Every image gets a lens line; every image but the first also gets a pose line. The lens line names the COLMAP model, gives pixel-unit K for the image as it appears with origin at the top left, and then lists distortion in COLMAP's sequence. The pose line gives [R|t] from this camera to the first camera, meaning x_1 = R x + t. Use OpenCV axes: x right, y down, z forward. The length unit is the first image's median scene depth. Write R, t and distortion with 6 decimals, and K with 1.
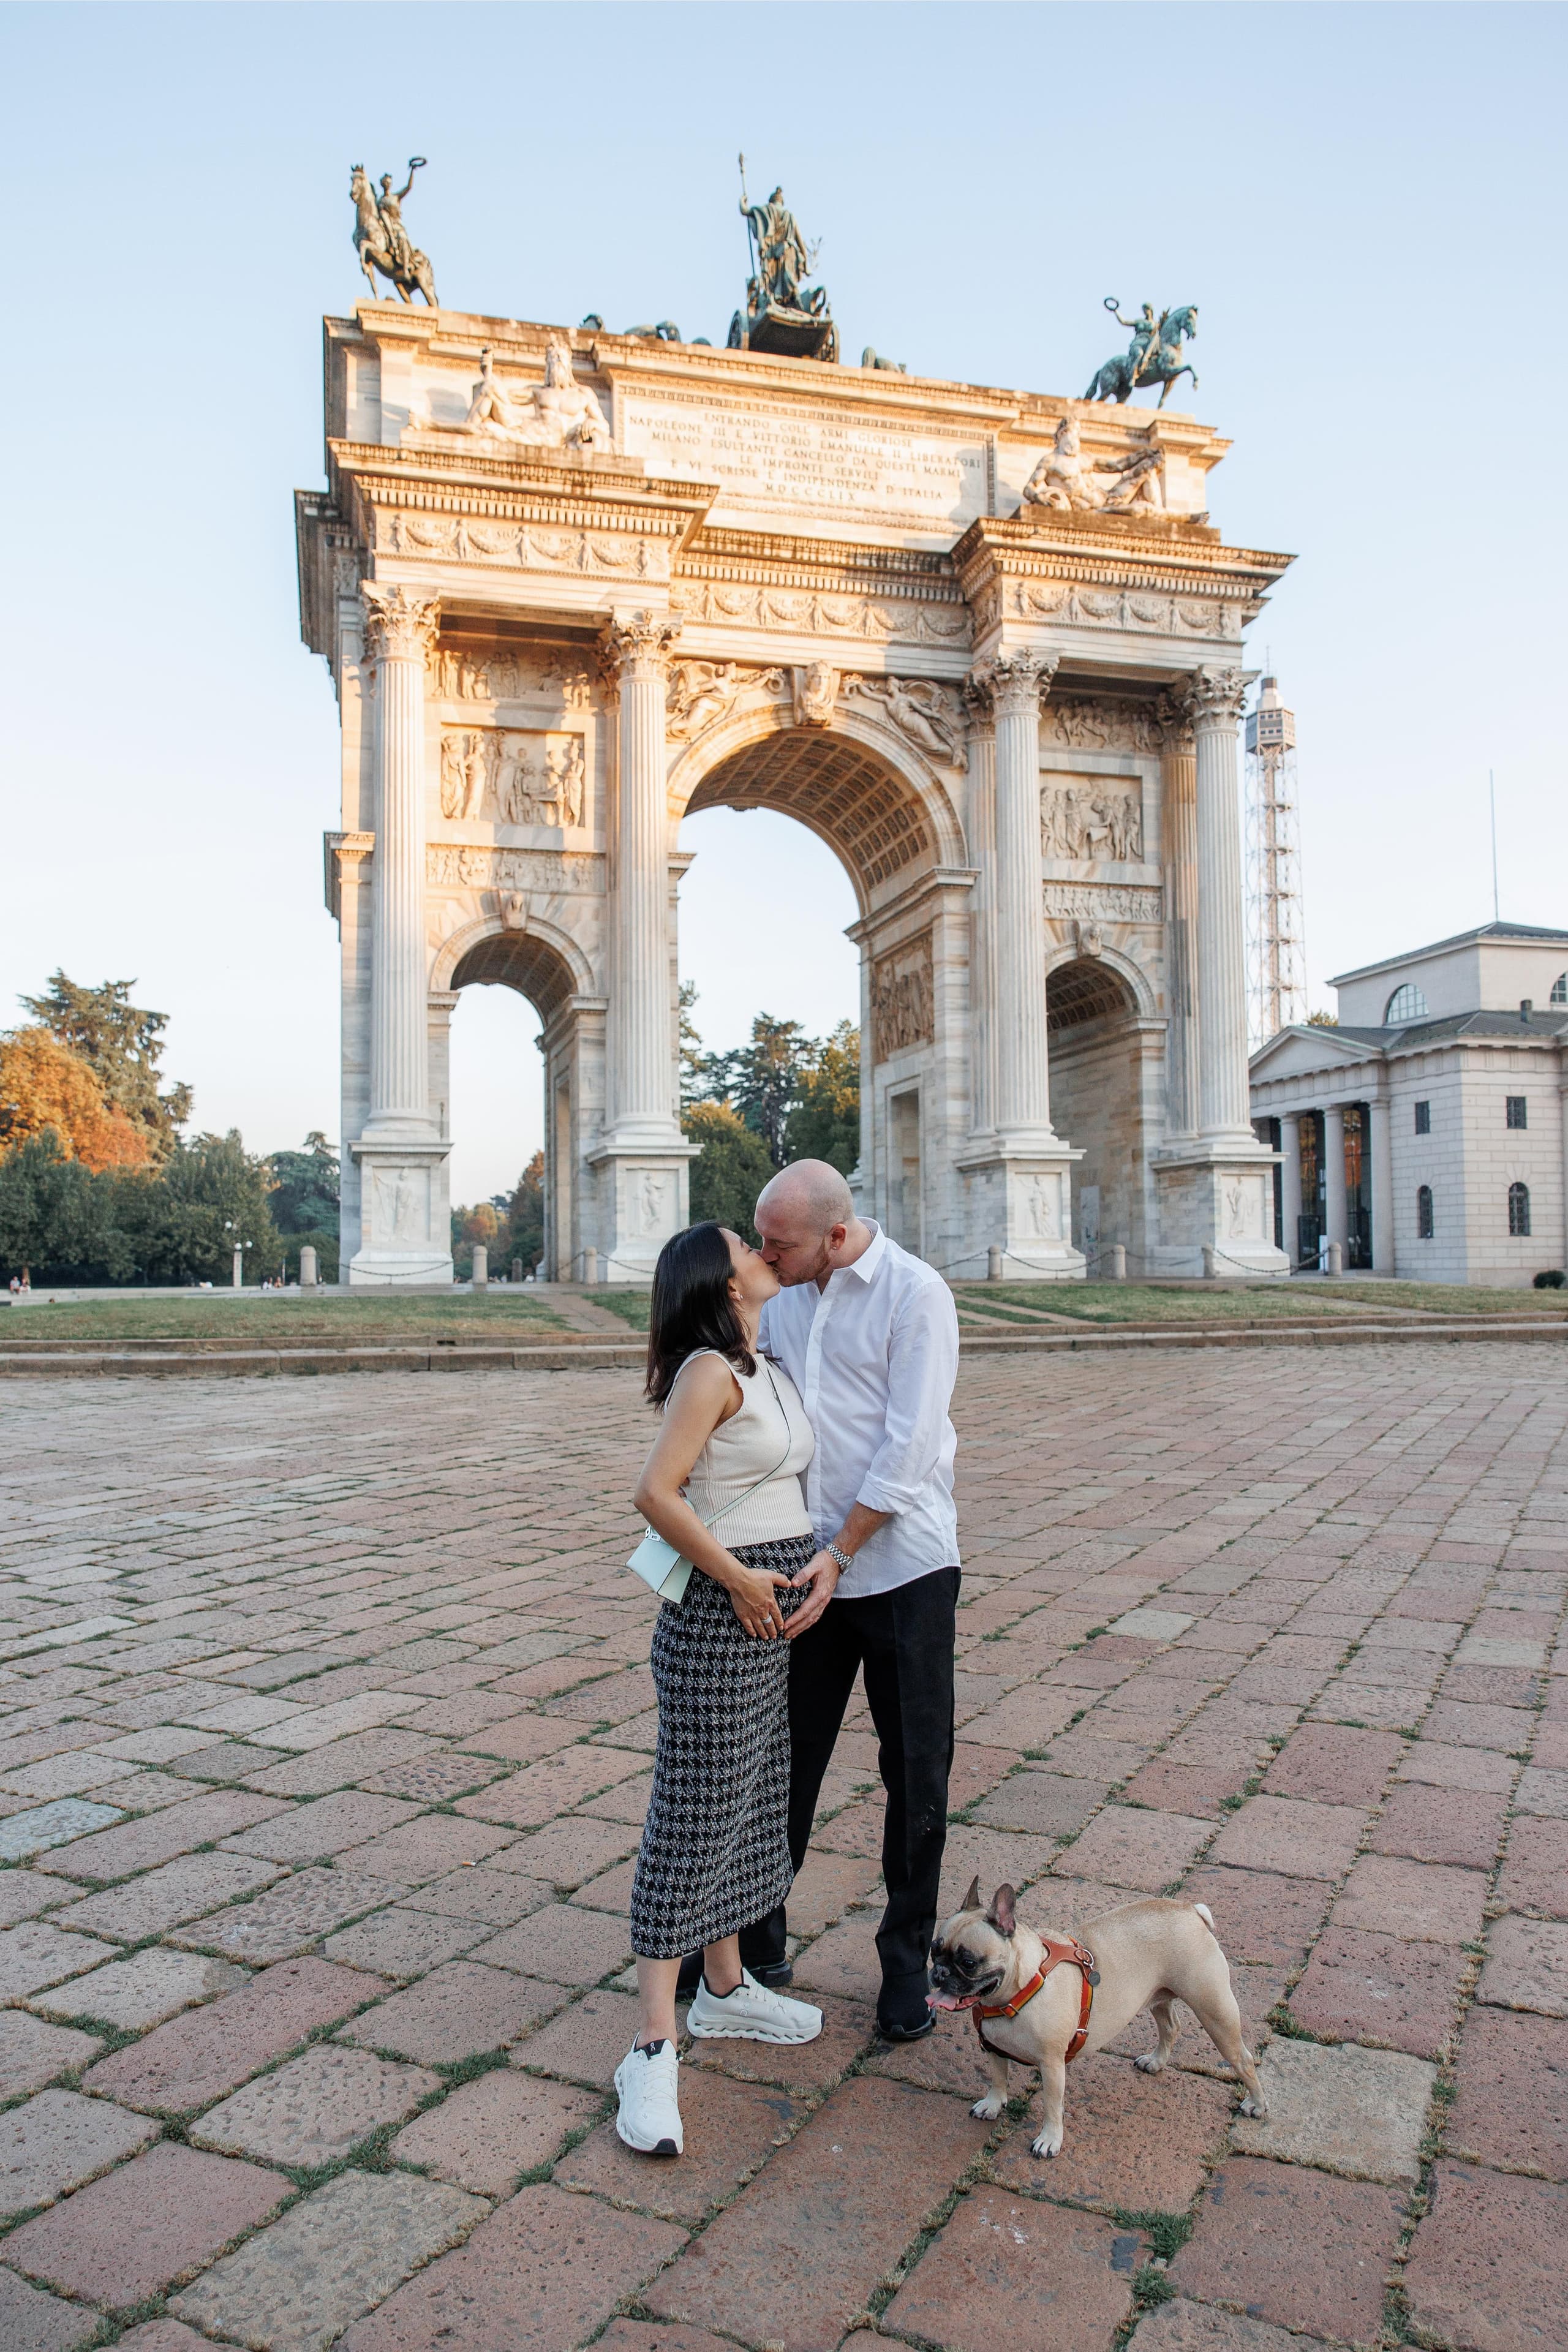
lens RADIAL K [[1556.7, 0, 782.2], [0, 1556.7, 1178.3], [0, 0, 1]] dist [-0.006040, 0.003363]
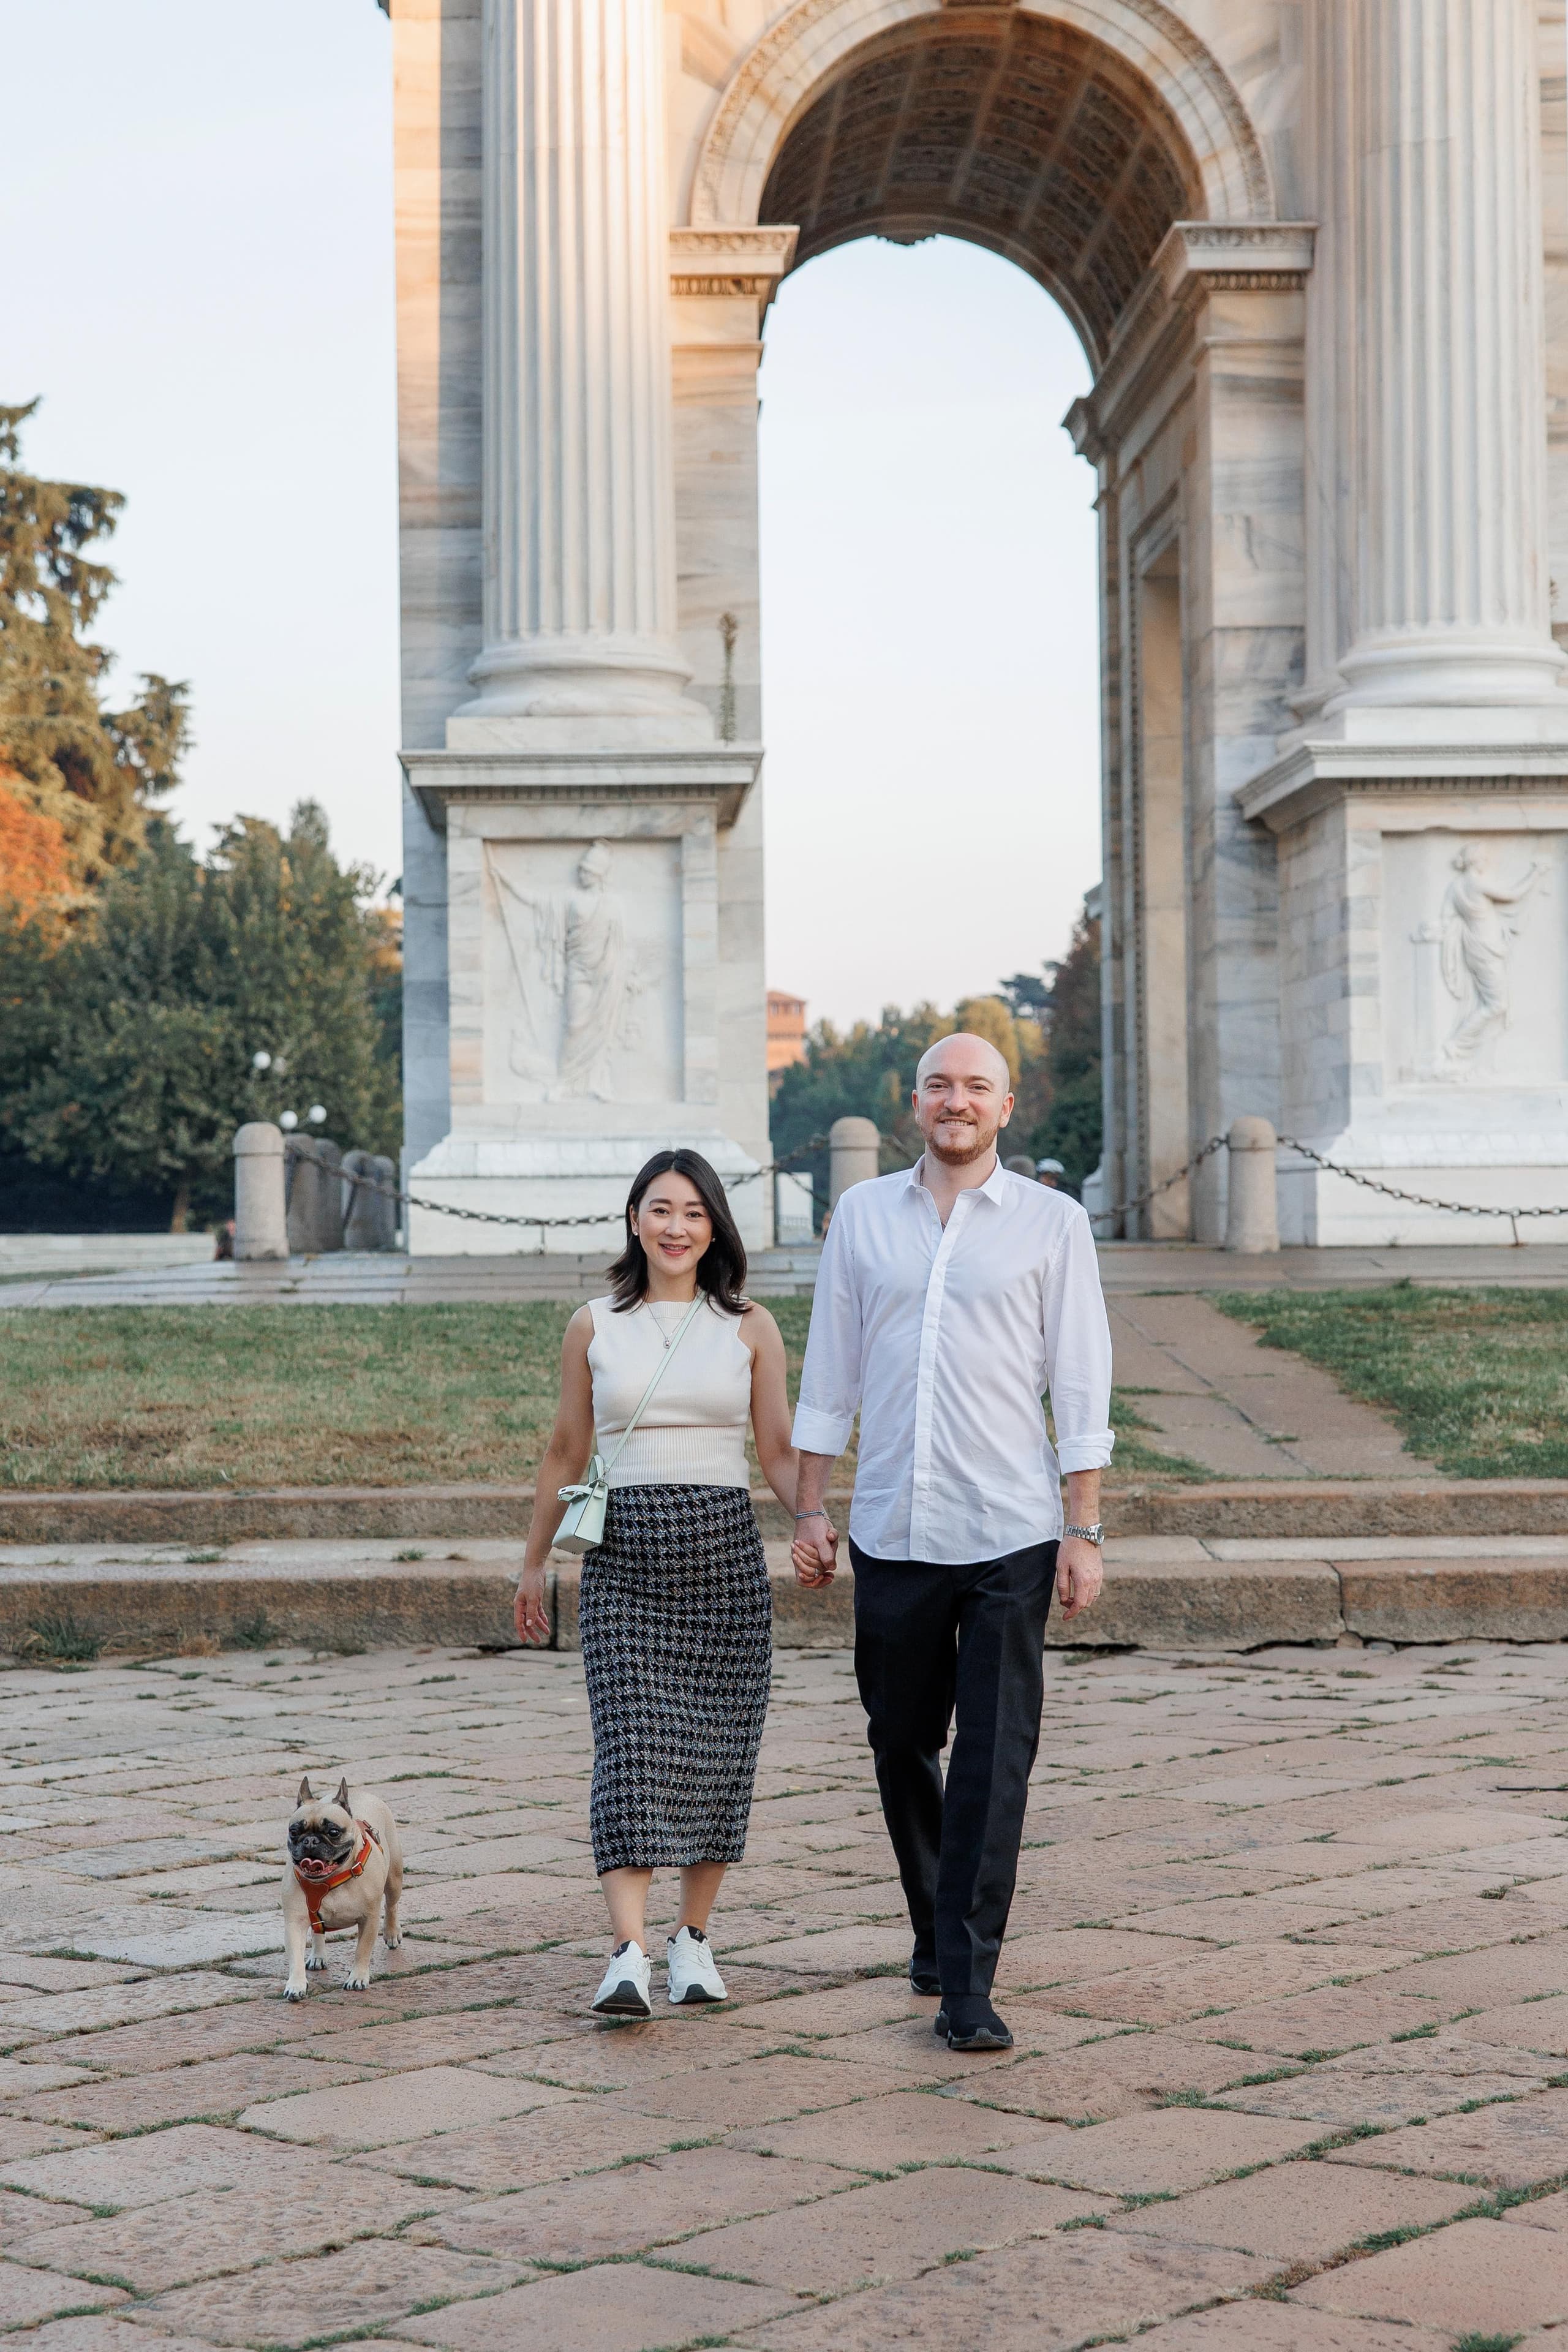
lens RADIAL K [[4362.7, 0, 708.7], [0, 4362.7, 1181.0], [0, 0, 1]] dist [0.049148, -0.011863]
pose [[0.968517, -0.001541, -0.248944, -0.021064], [0.016230, 0.998244, 0.056963, 0.008322], [0.248420, -0.059210, 0.966841, 0.198852]]
